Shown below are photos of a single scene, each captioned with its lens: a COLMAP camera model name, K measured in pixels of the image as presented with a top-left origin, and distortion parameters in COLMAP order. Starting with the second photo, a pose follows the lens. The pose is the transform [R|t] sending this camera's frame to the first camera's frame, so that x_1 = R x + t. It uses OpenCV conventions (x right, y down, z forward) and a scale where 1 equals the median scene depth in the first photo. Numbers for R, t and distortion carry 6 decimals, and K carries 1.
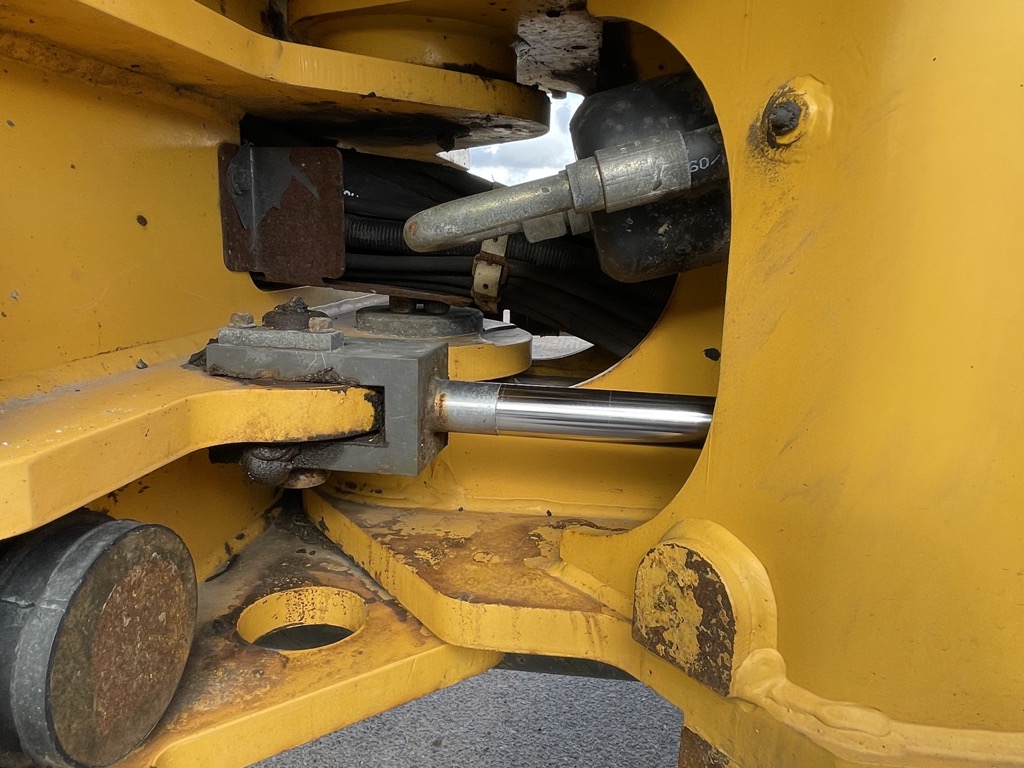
lens RADIAL K [[746.8, 0, 512.0], [0, 746.8, 384.0], [0, 0, 1]] dist [0.001155, 0.000295]
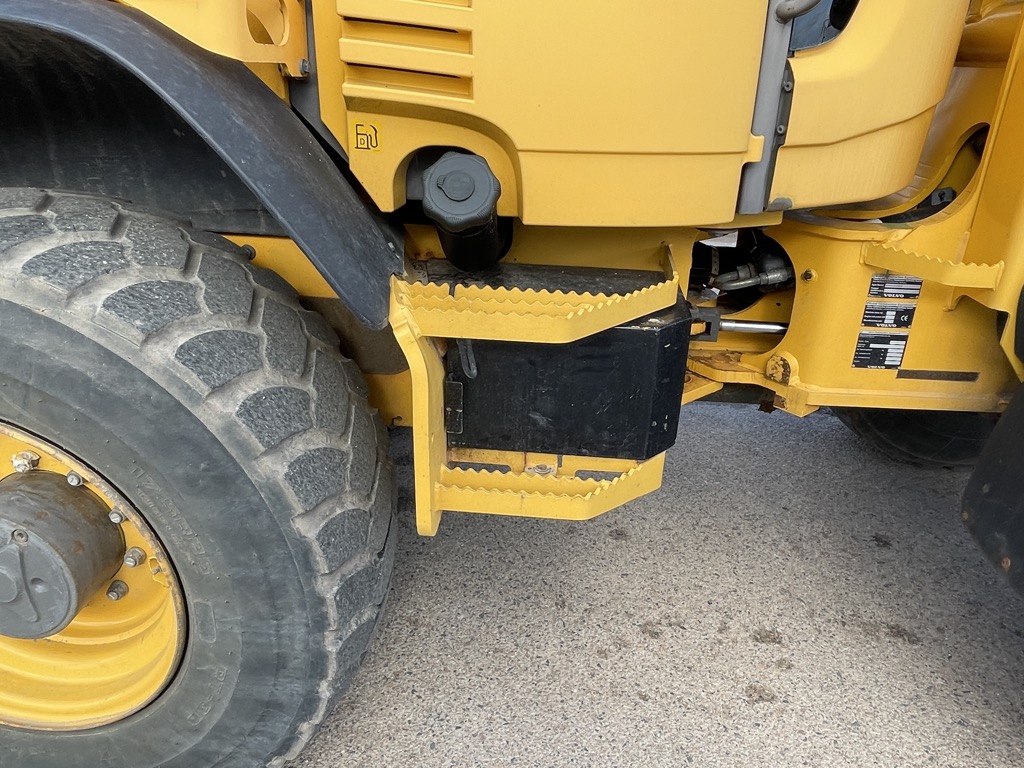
lens RADIAL K [[746.8, 0, 512.0], [0, 746.8, 384.0], [0, 0, 1]] dist [0.001155, 0.000295]
pose [[0.997436, -0.028341, 0.065718, -1.804072], [0.012716, 0.973822, 0.226958, -0.720508], [-0.070430, -0.225540, 0.971685, -3.577493]]
